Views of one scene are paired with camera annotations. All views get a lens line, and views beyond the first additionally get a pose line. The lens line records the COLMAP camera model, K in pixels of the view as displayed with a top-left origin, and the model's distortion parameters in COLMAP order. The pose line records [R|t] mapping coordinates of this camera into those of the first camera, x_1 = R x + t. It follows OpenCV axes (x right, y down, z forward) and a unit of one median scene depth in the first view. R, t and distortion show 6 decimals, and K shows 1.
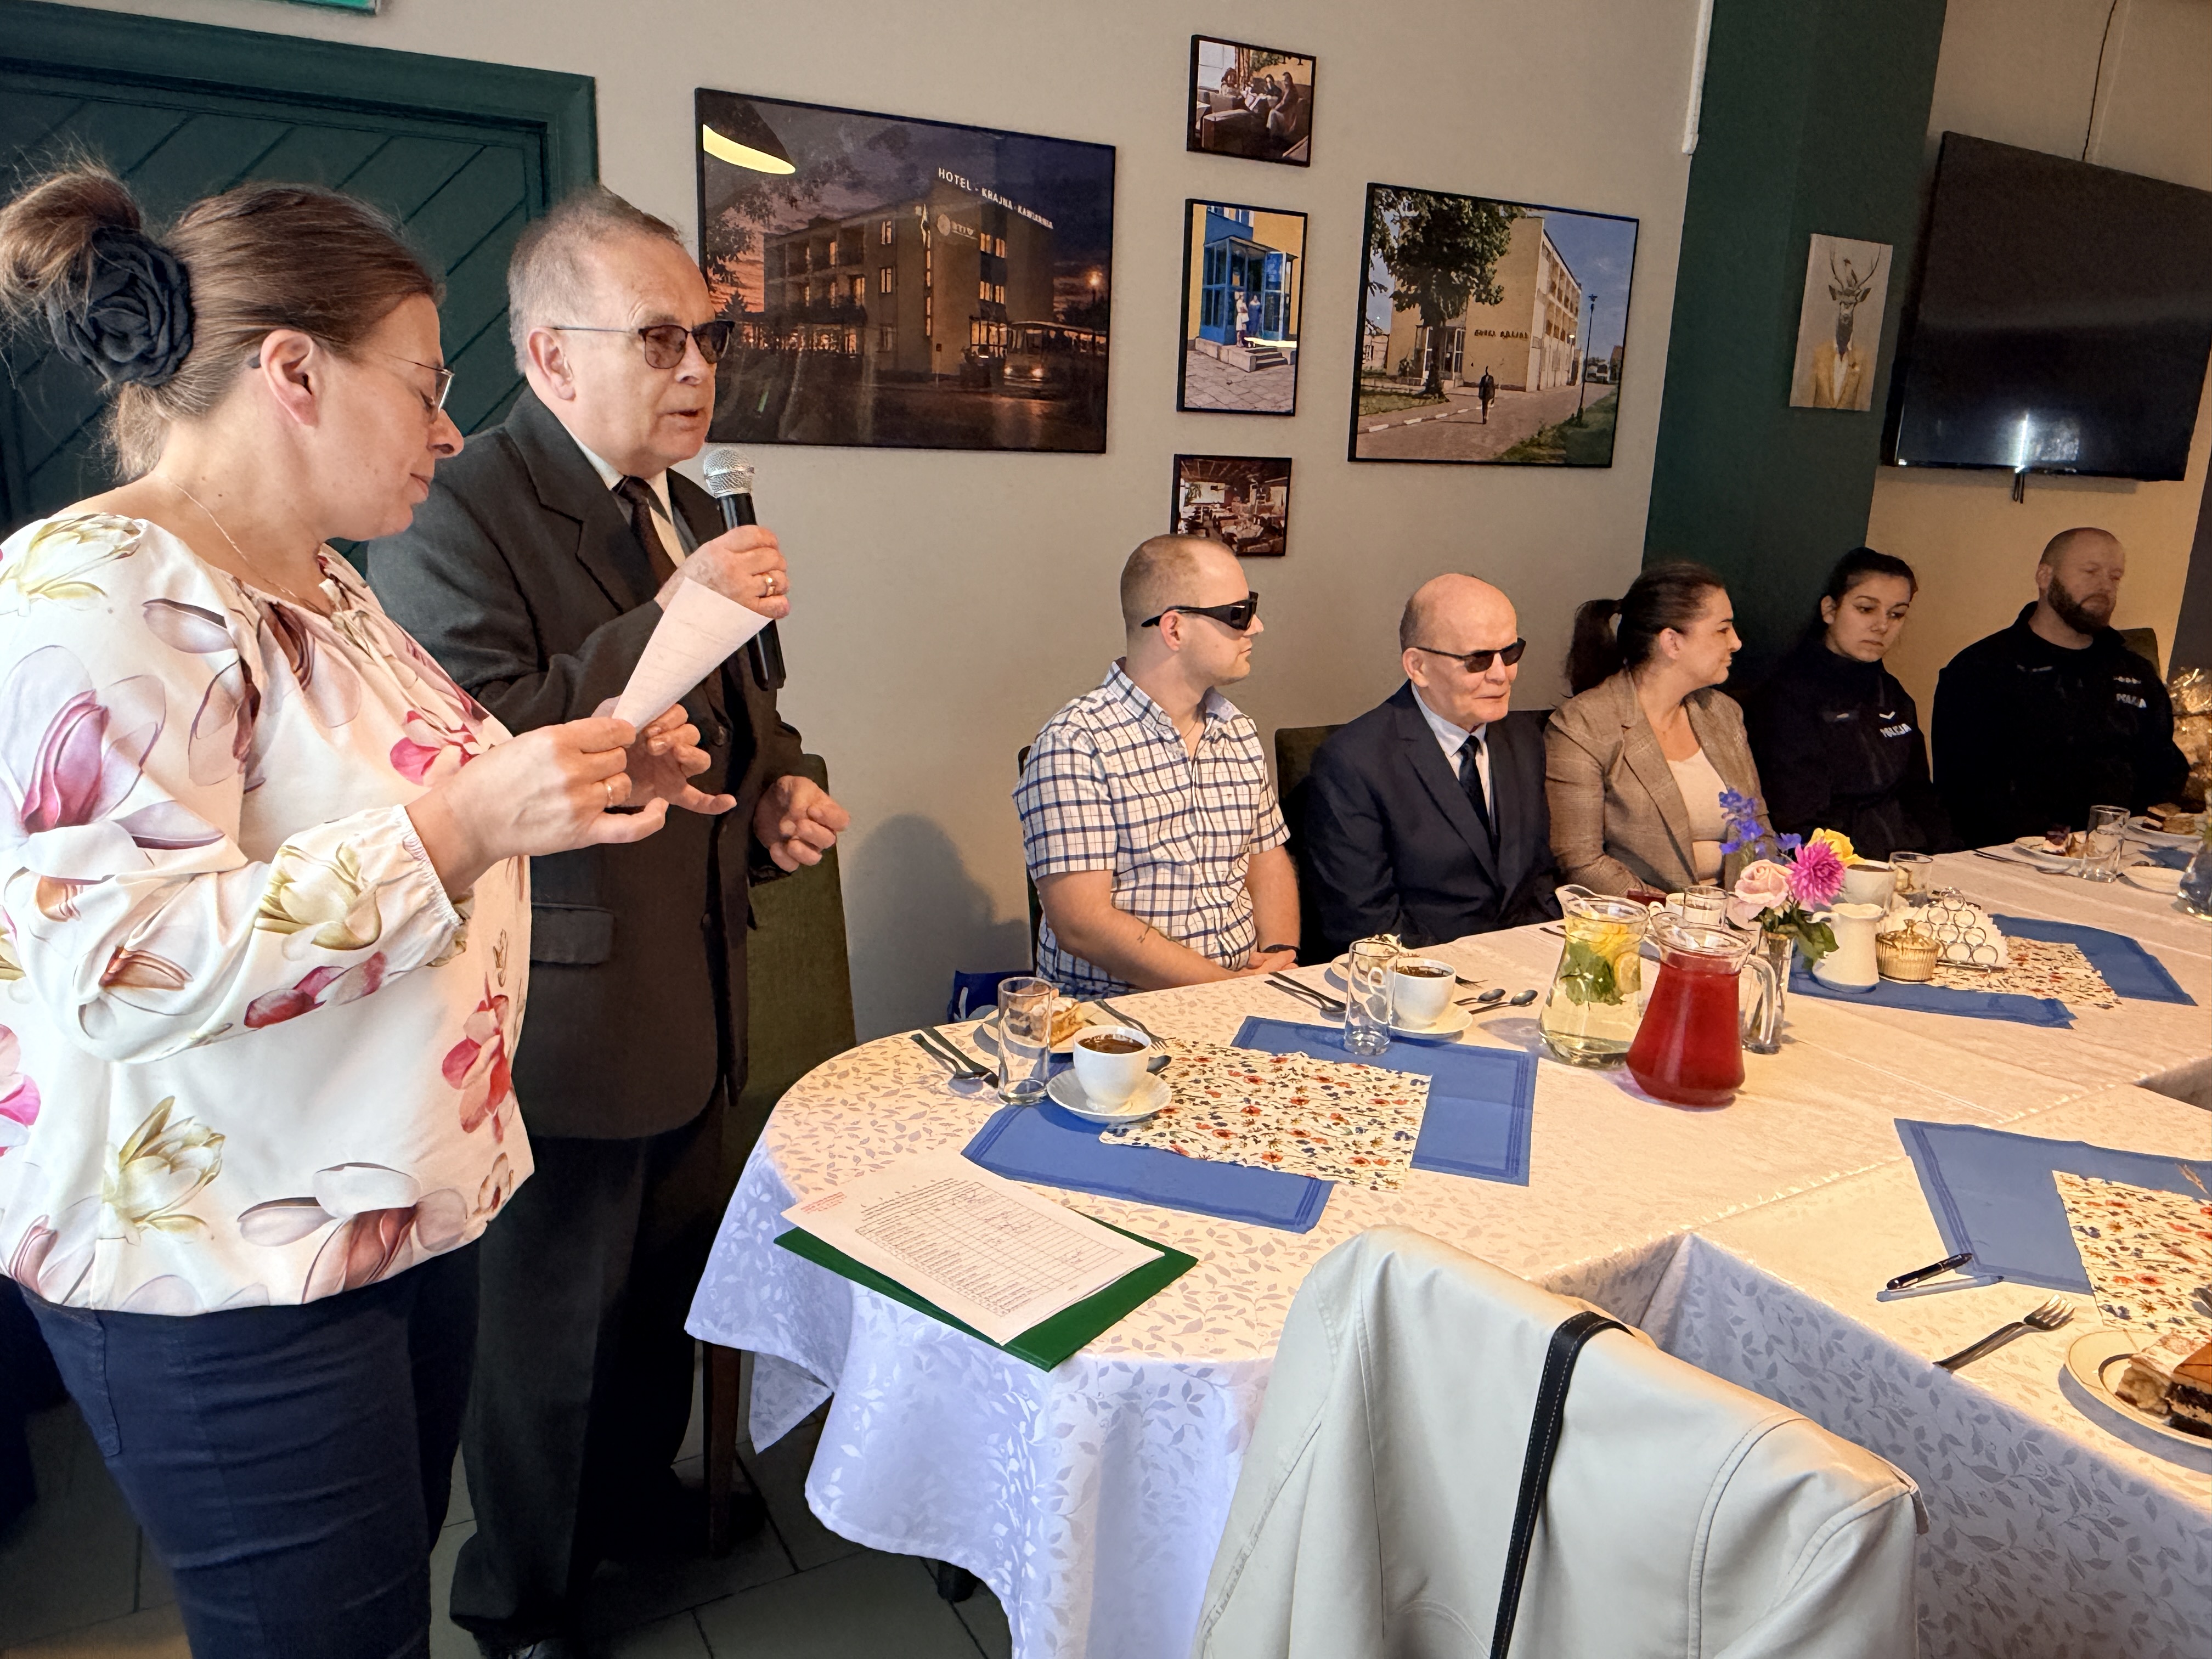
lens RADIAL K [[1617.1, 0, 1108.2], [0, 1617.1, 834.2], [0, 0, 1]] dist [-0.015763, 0.058868]
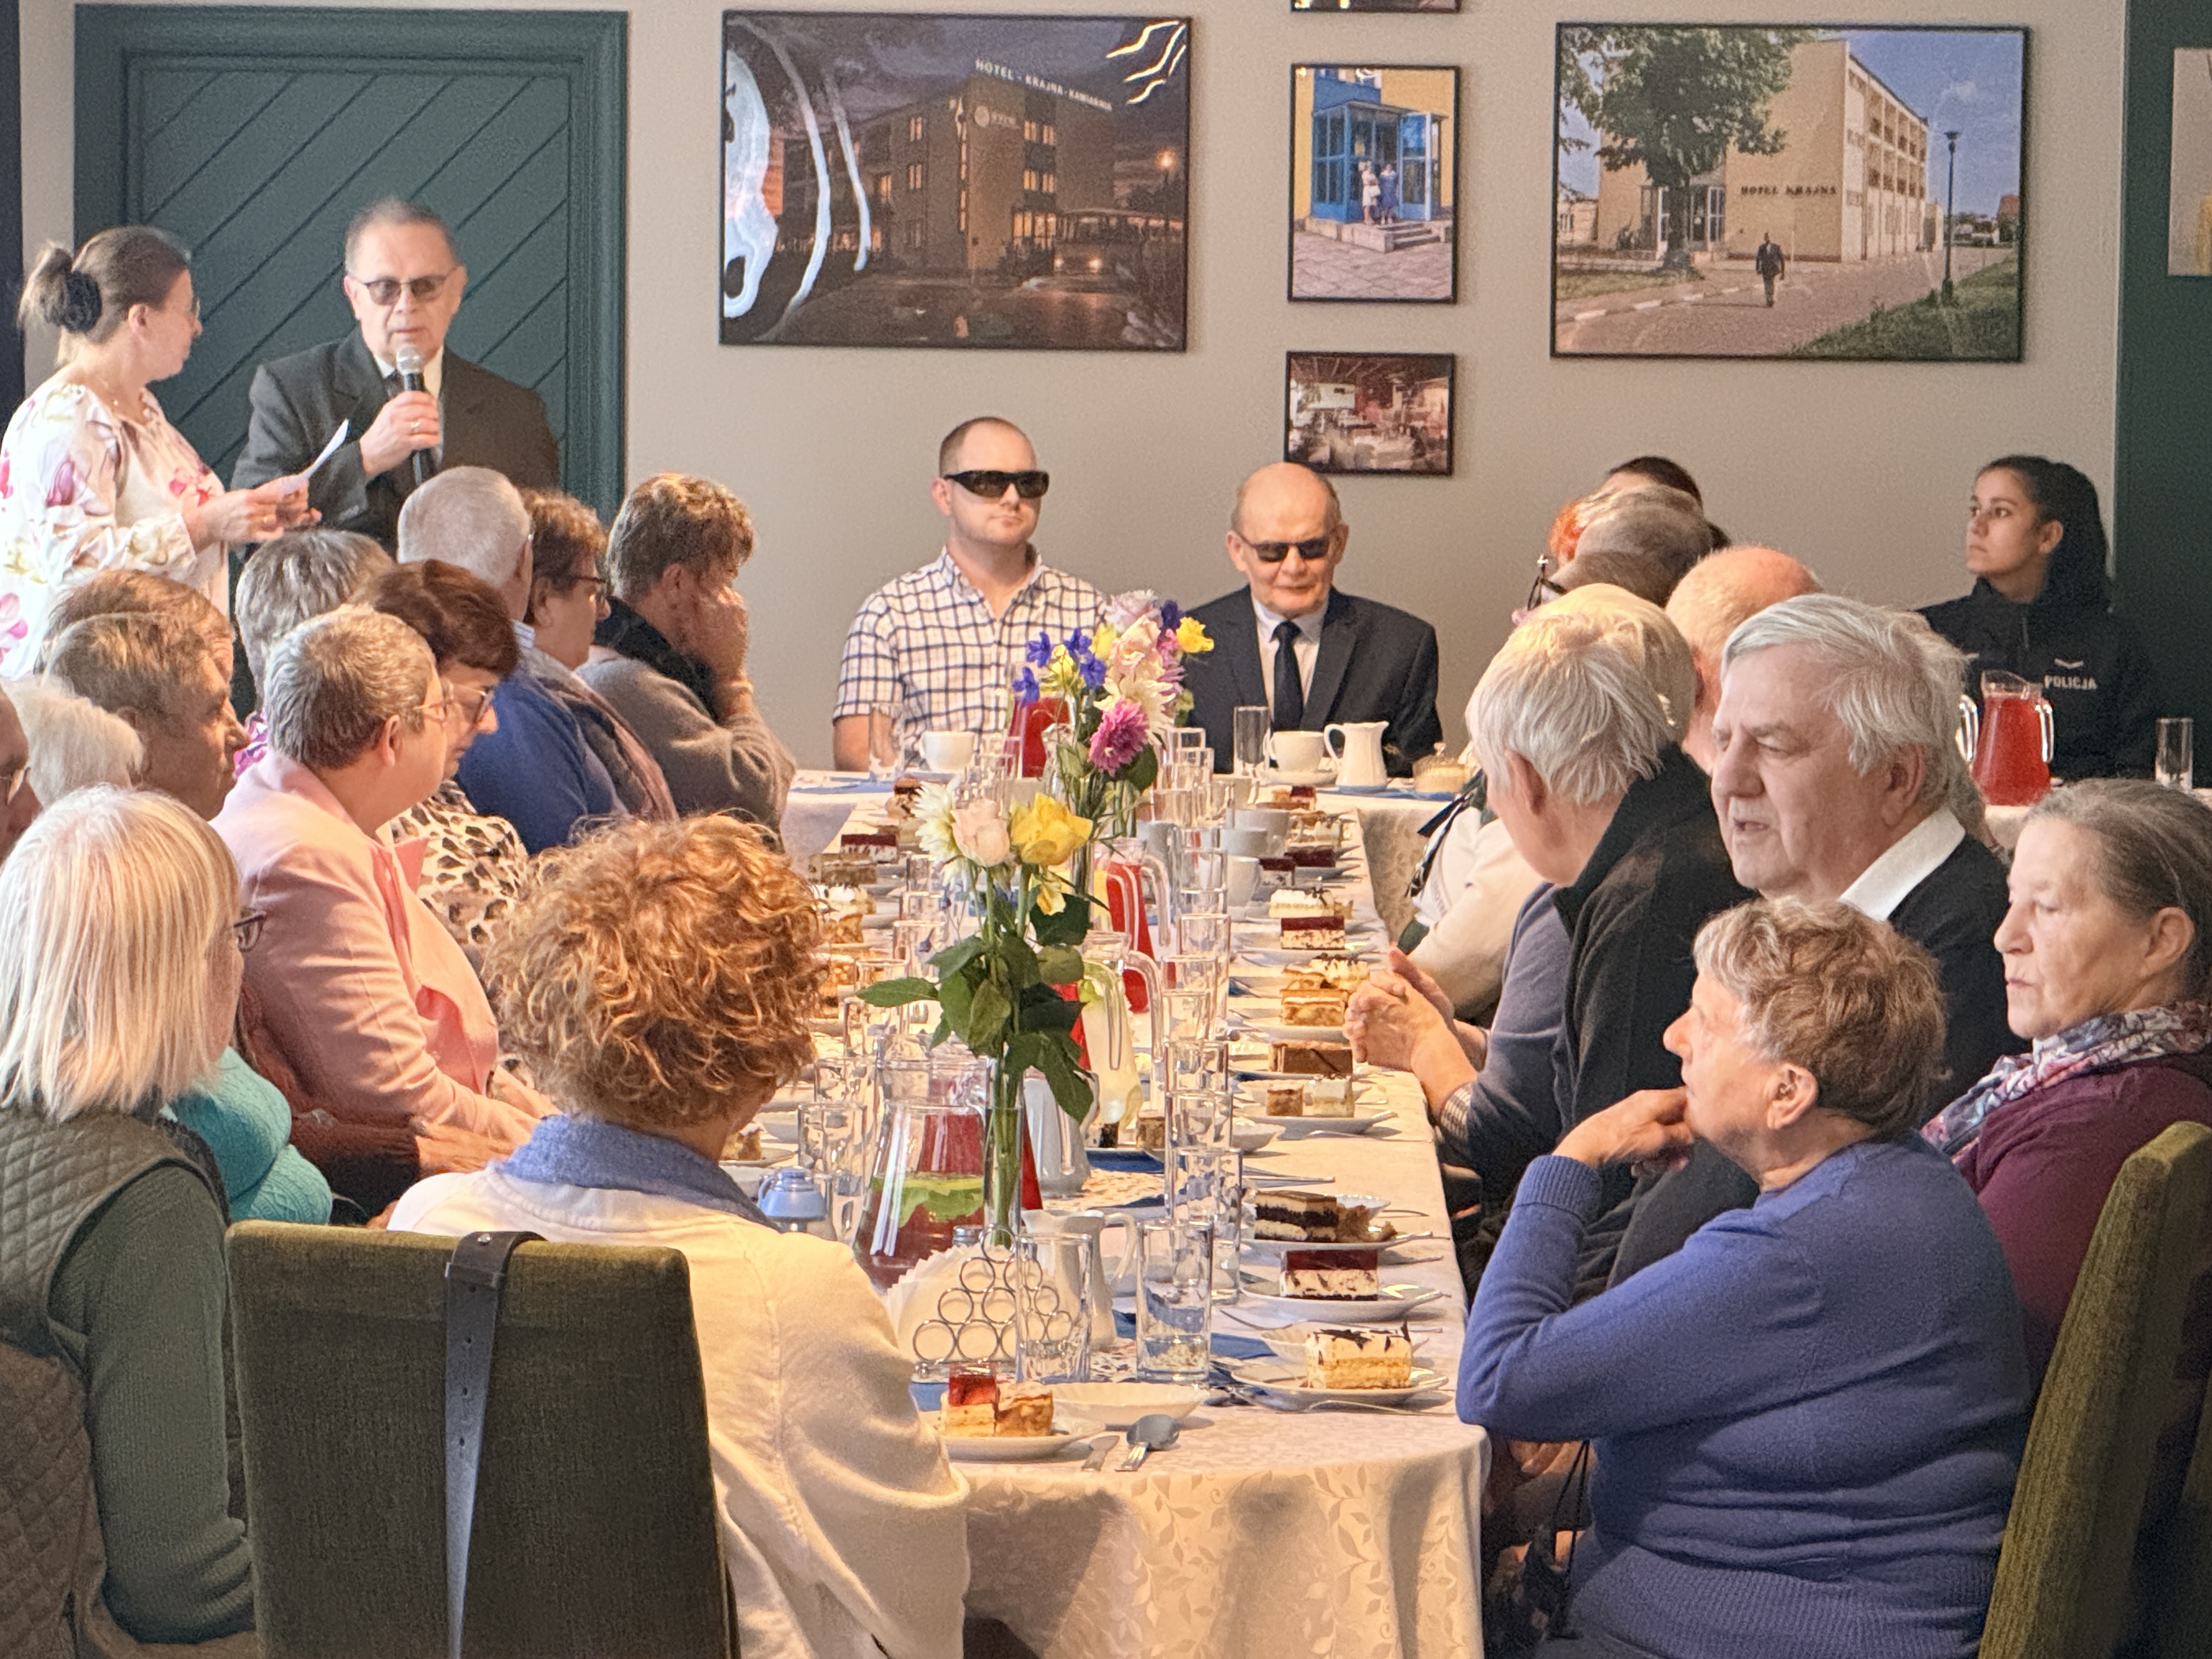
lens RADIAL K [[9732.4, 0, 1106.6], [0, 9732.4, 830.8], [0, 0, 1]] dist [0.281119, 0.000000]
pose [[0.854949, 0.020172, -0.518319, 2.996828], [-0.108886, 0.983959, -0.141311, 0.850947], [0.507154, 0.177252, 0.843431, -3.785531]]
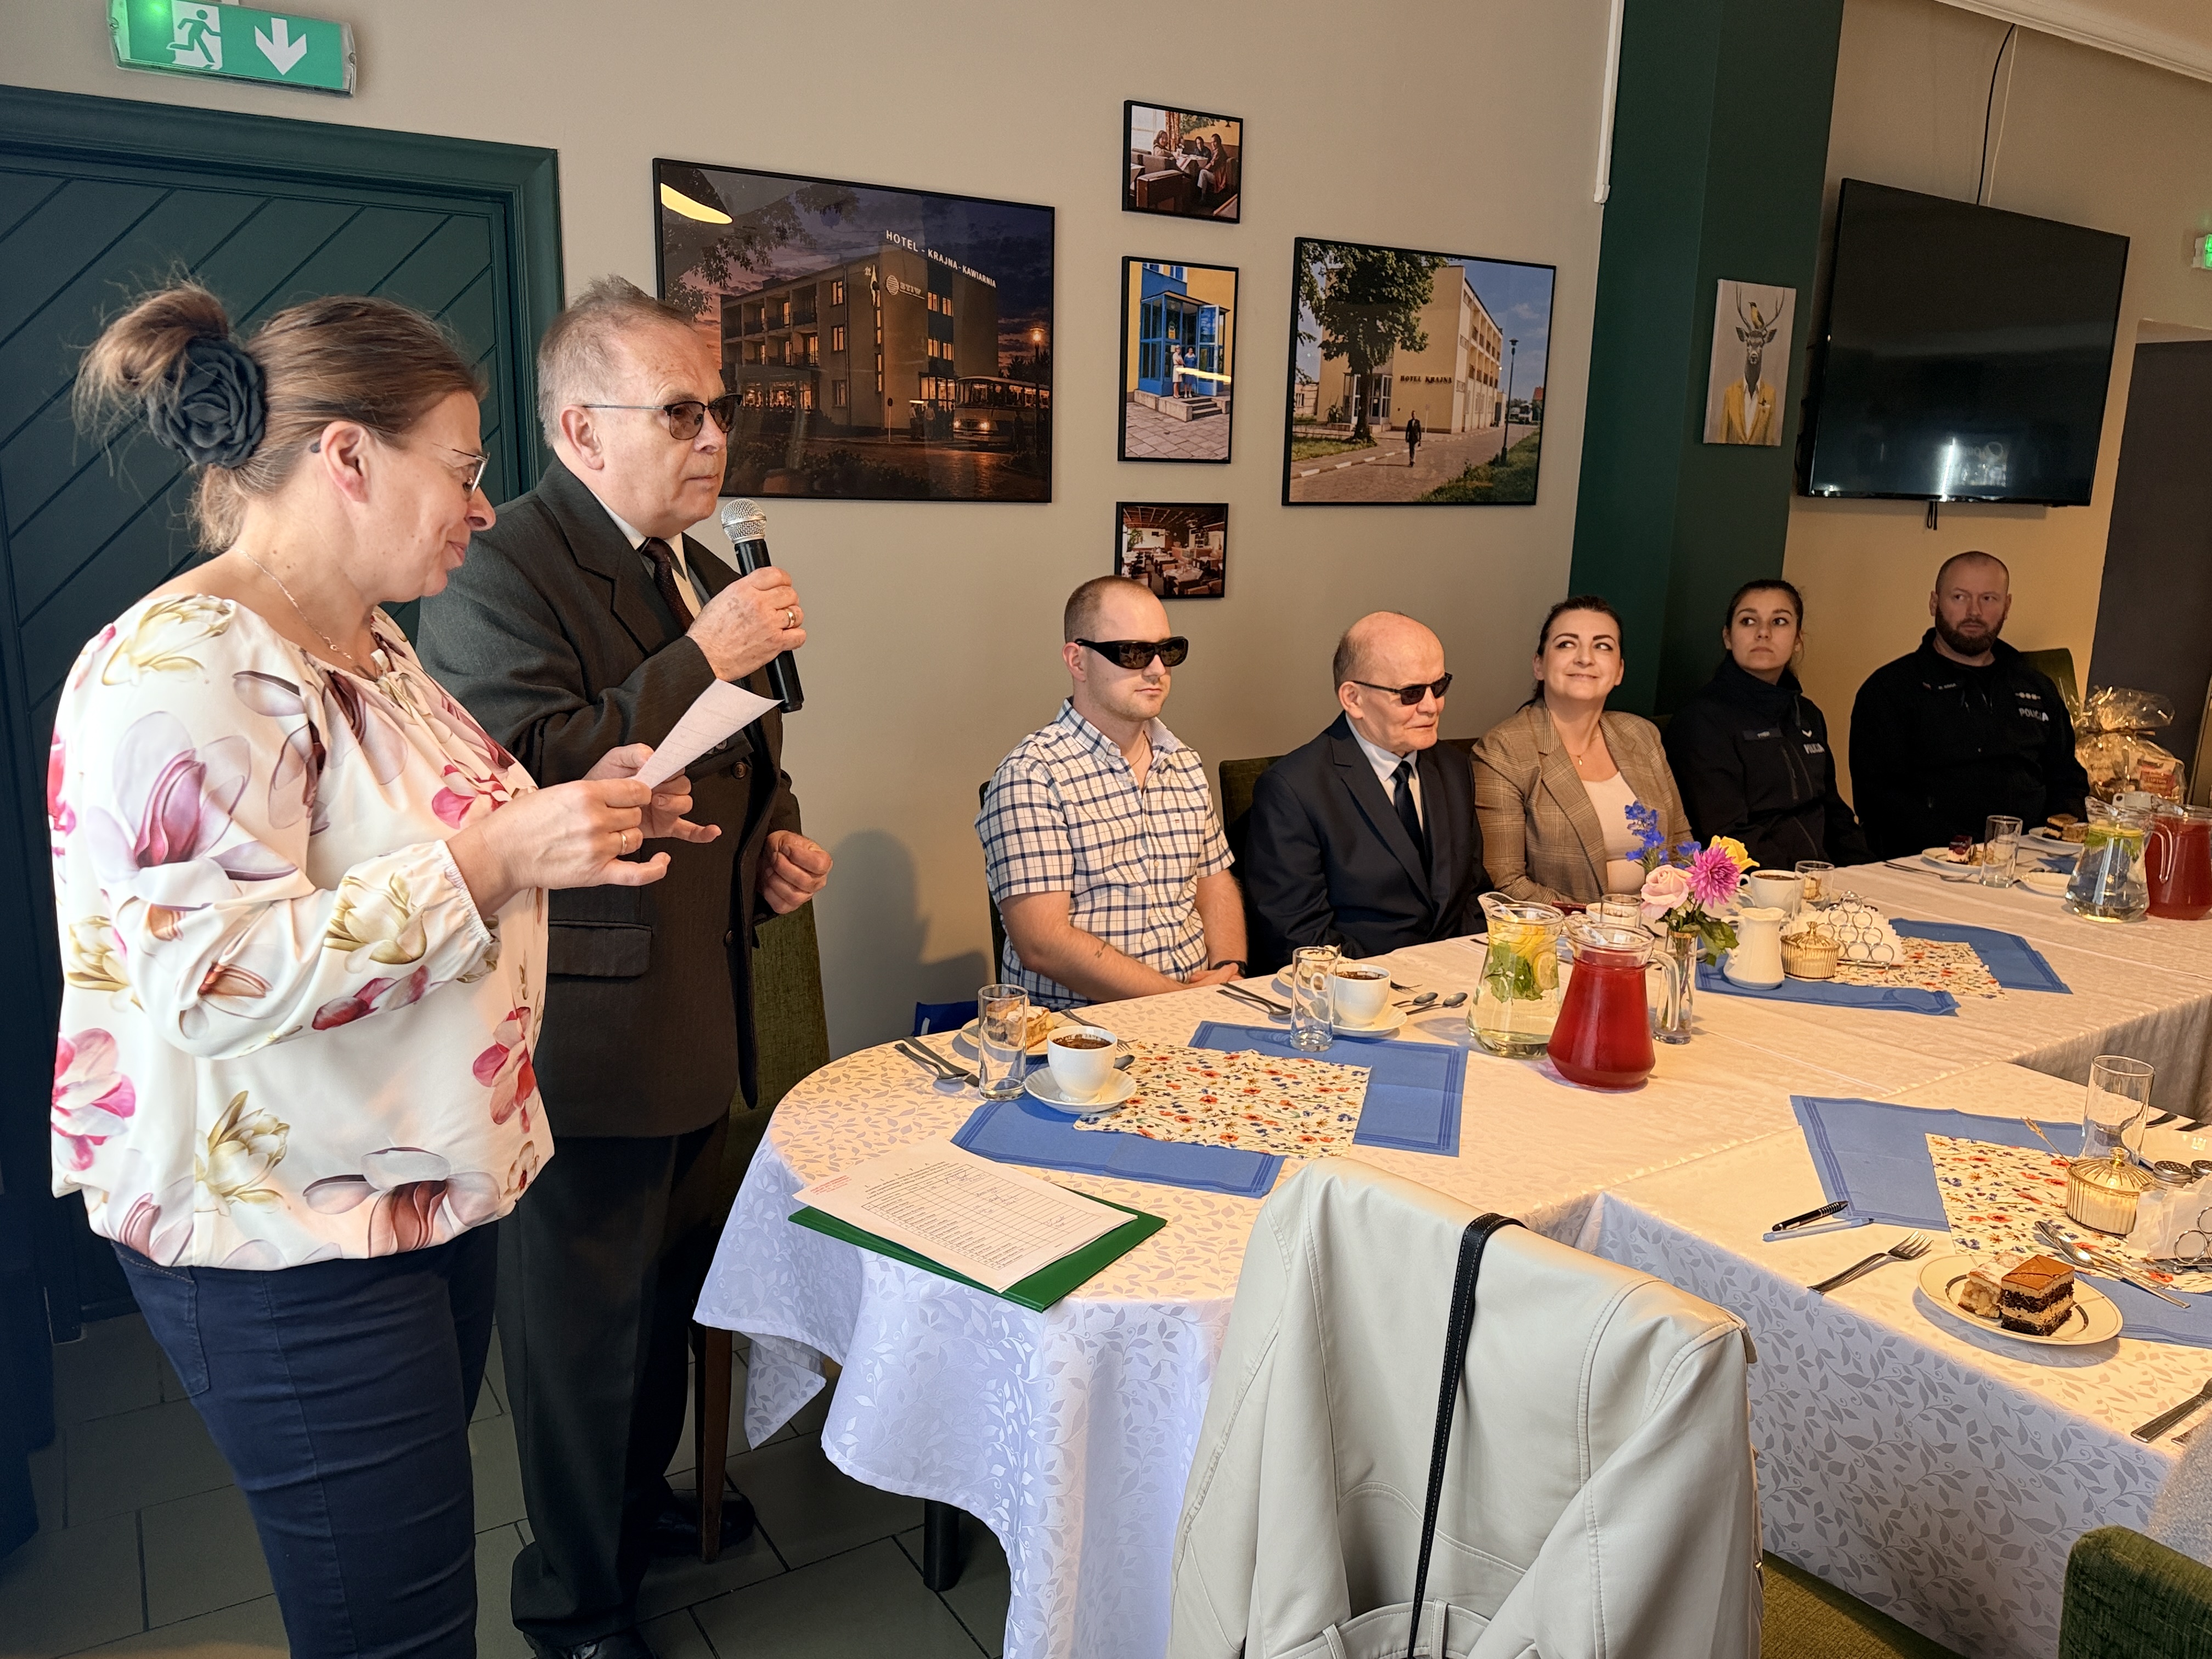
lens RADIAL K [[1649.8, 0, 1105.5], [0, 1649.8, 831.5], [0, 0, 1]] dist [0.097505, -0.064402]
pose [[0.999128, -0.021349, 0.035883, -0.010473], [0.022360, 0.999357, -0.028022, 0.009460], [-0.035261, 0.028800, 0.998963, -0.074612]]
